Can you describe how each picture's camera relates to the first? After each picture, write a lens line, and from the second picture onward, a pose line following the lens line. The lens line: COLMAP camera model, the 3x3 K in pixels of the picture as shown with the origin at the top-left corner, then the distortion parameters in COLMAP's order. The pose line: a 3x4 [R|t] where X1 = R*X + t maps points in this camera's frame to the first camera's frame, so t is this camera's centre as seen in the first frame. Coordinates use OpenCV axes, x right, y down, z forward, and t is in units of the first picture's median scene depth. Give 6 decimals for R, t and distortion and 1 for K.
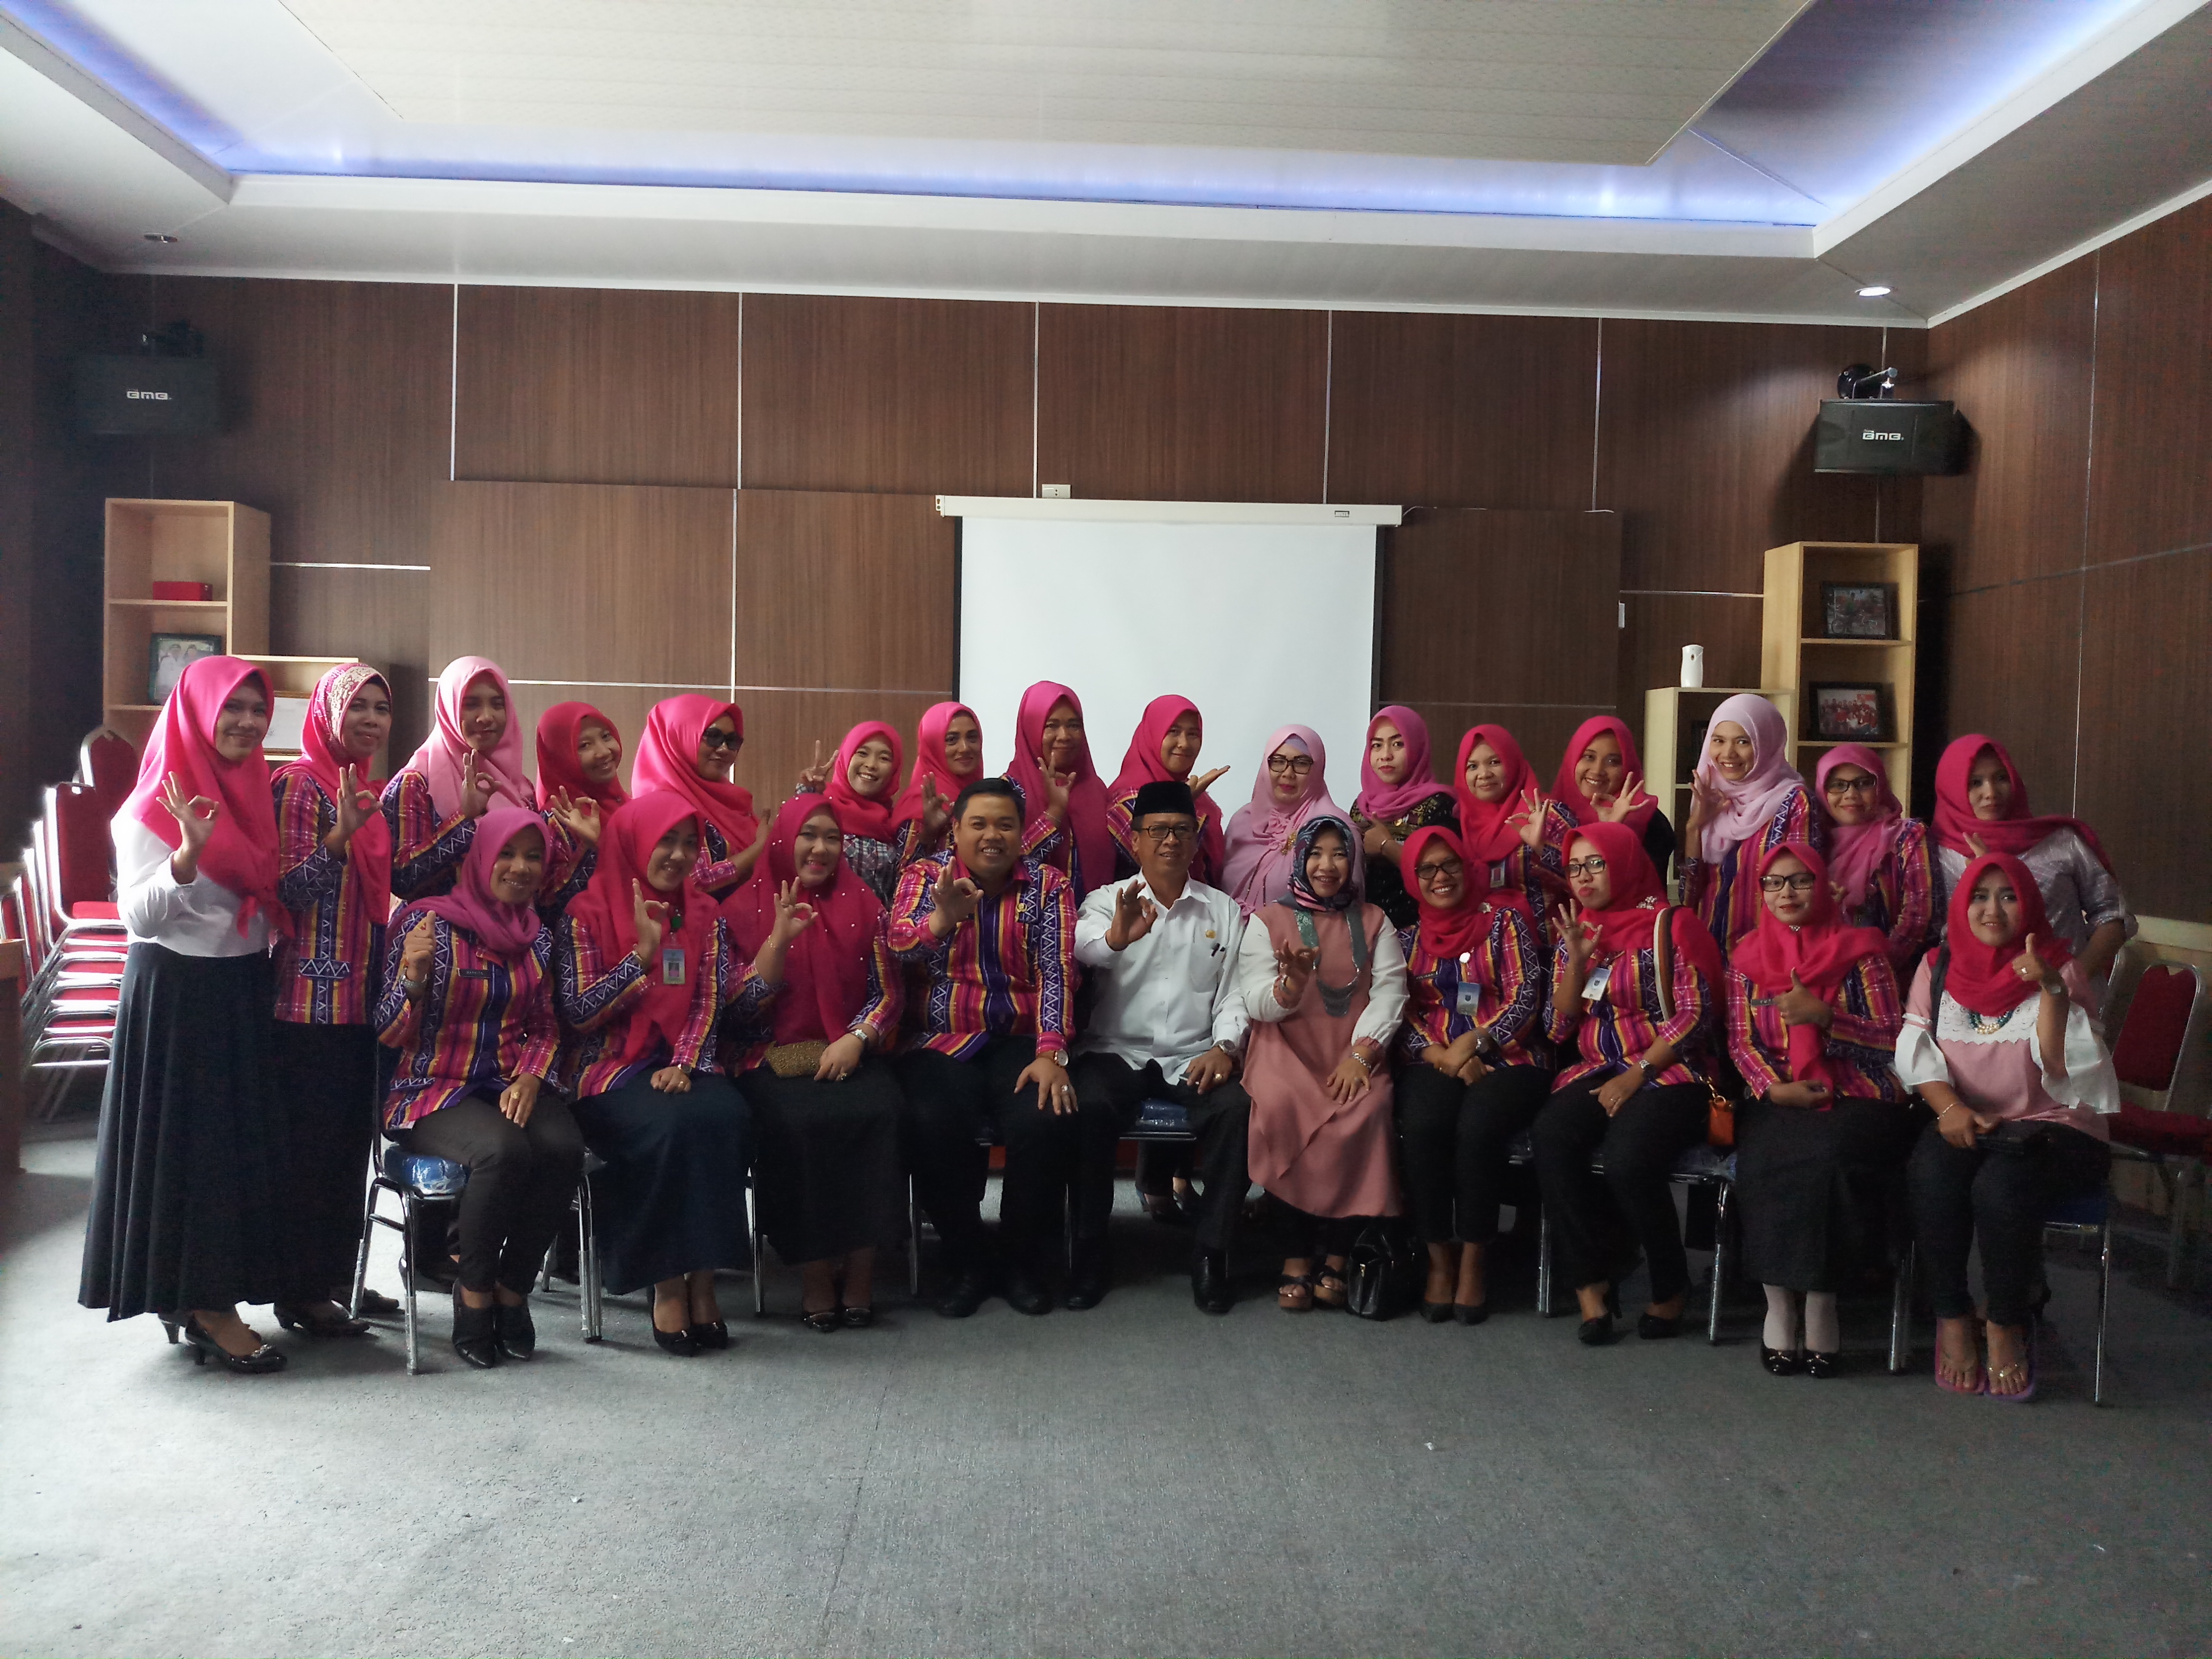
lens RADIAL K [[1816.7, 0, 1105.9], [0, 1816.7, 820.2], [0, 0, 1]] dist [-0.009967, -0.001910]
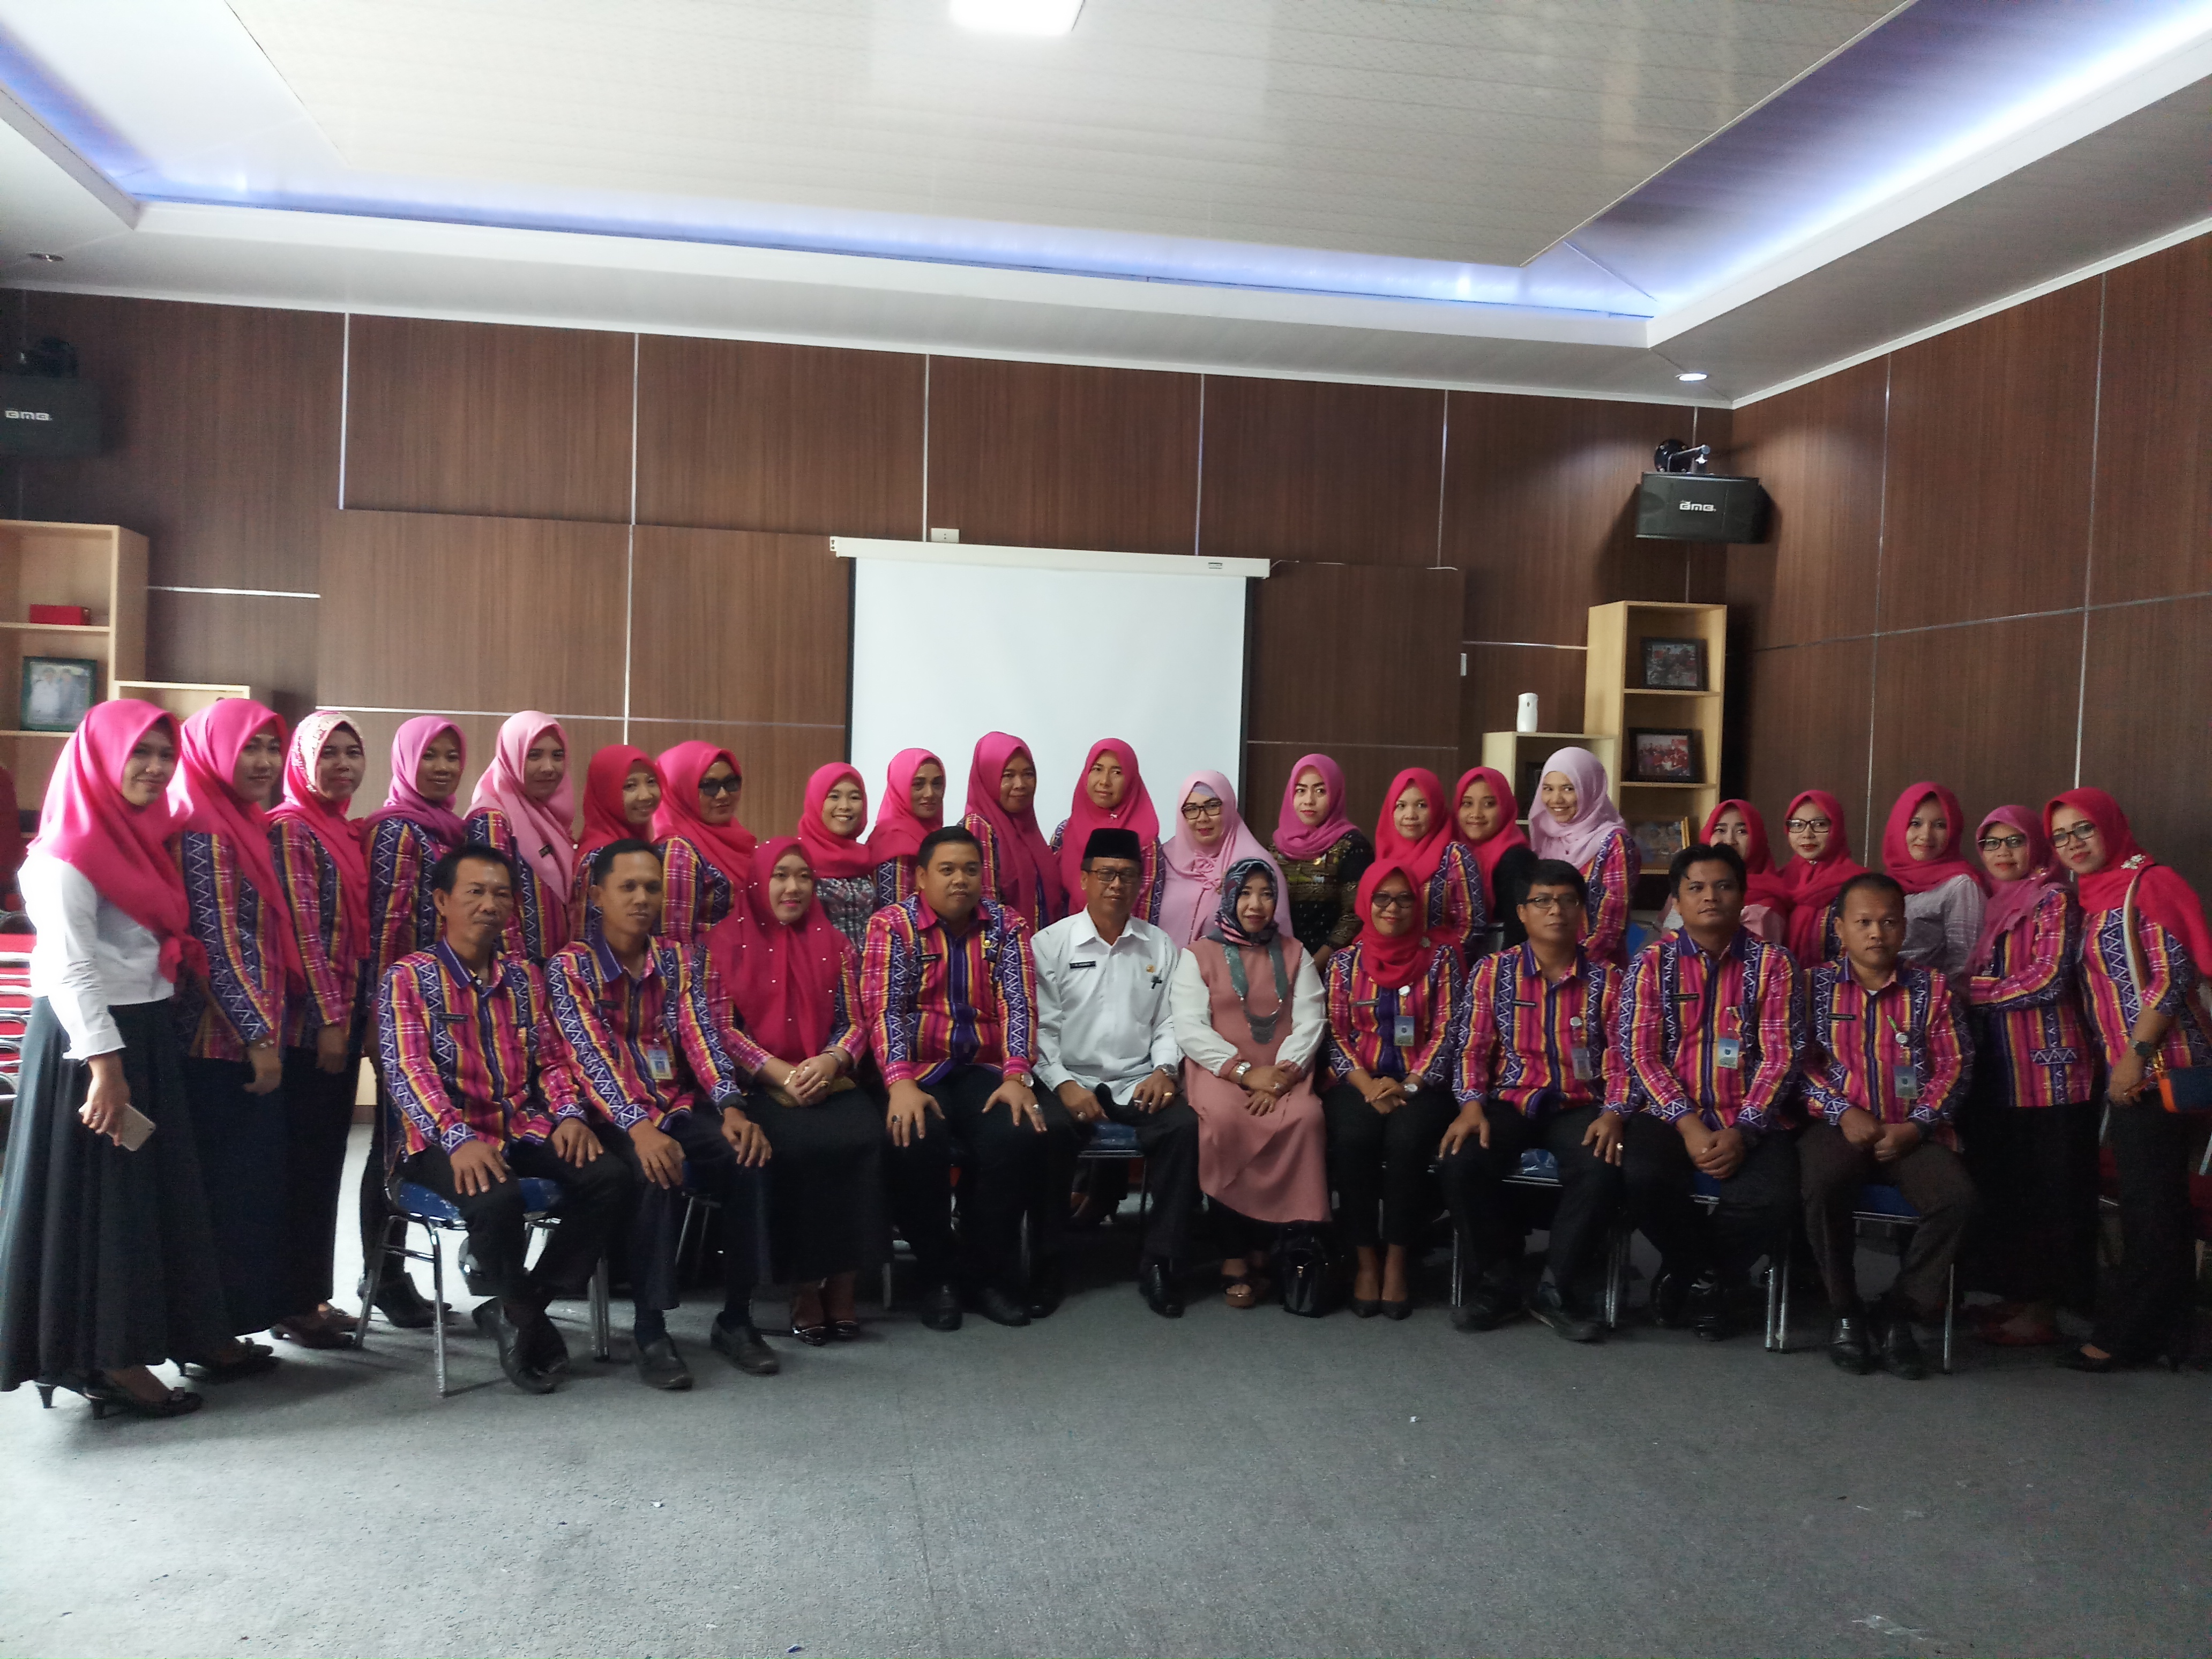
lens RADIAL K [[1816.2, 0, 1106.0], [0, 1816.2, 829.5], [0, 0, 1]] dist [0.008019, -0.049973]
pose [[0.990426, 0.005507, 0.137937, -0.091258], [-0.005635, 0.999984, 0.000541, -0.015354], [-0.137932, -0.001313, 0.990441, -0.055790]]
